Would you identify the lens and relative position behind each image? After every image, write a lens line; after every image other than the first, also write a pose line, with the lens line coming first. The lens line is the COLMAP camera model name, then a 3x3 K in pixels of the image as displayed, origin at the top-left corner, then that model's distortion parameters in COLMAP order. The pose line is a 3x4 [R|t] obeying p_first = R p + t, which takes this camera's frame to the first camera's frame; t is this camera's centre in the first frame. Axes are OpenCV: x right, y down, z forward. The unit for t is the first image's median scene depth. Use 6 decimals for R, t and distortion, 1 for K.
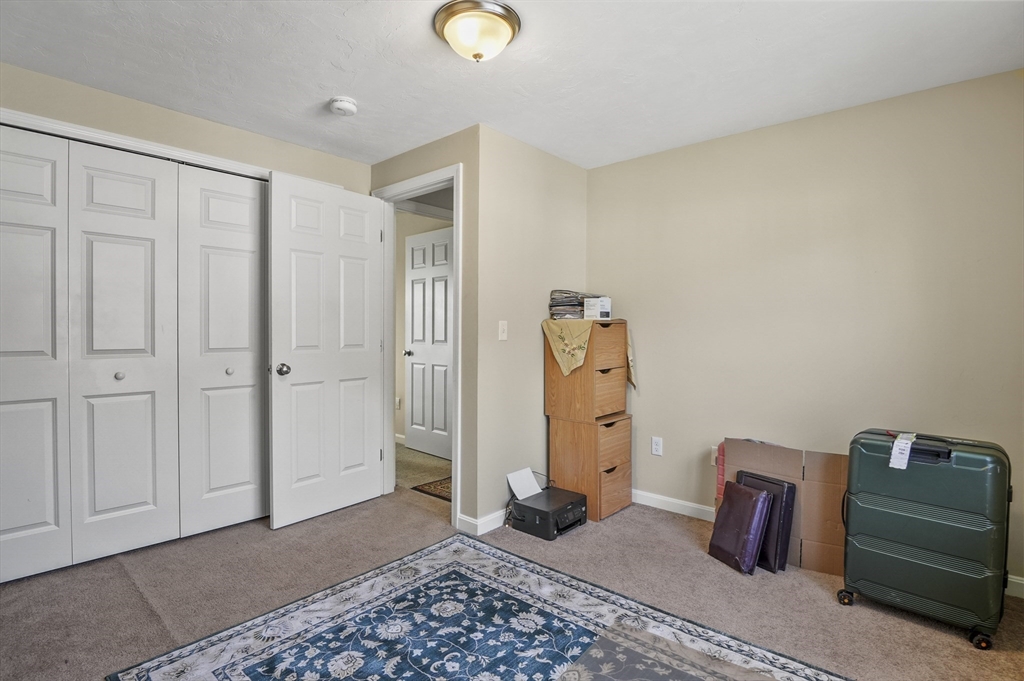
lens RADIAL K [[500.8, 0, 510.6], [0, 500.8, 338.2], [0, 0, 1]] dist [0.016502, -0.004656]
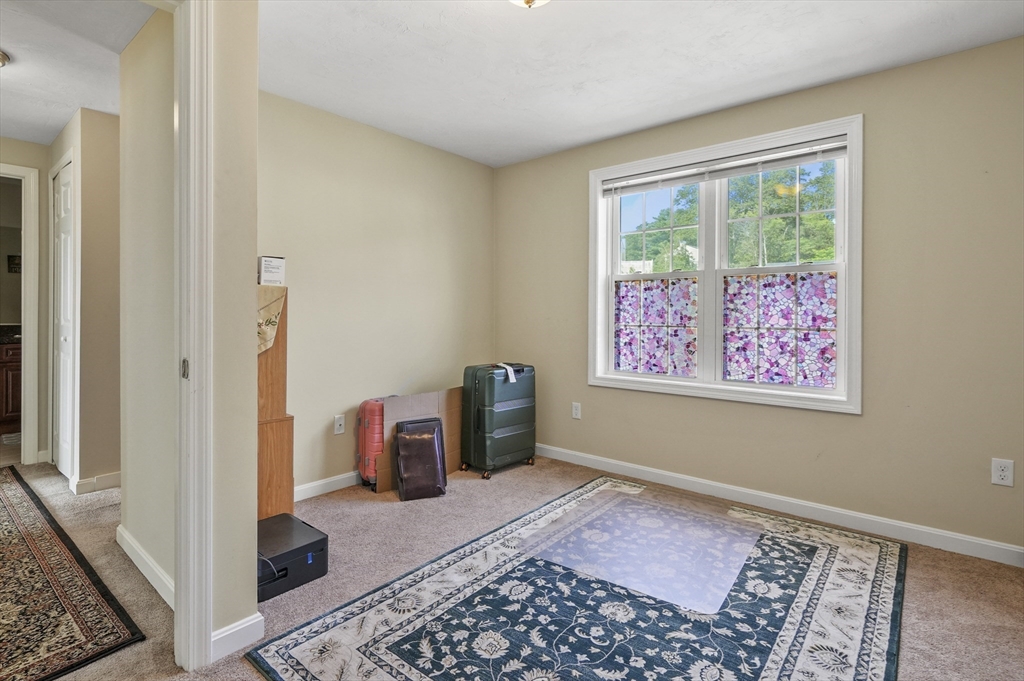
lens RADIAL K [[500.8, 0, 497.7], [0, 500.8, 322.5], [0, 0, 1]] dist [0.016502, -0.004656]
pose [[-0.011863, -0.007863, 0.999899, -0.940260], [0.009290, 0.999925, 0.007973, 0.023953], [-0.999886, 0.009384, -0.011789, 1.020038]]
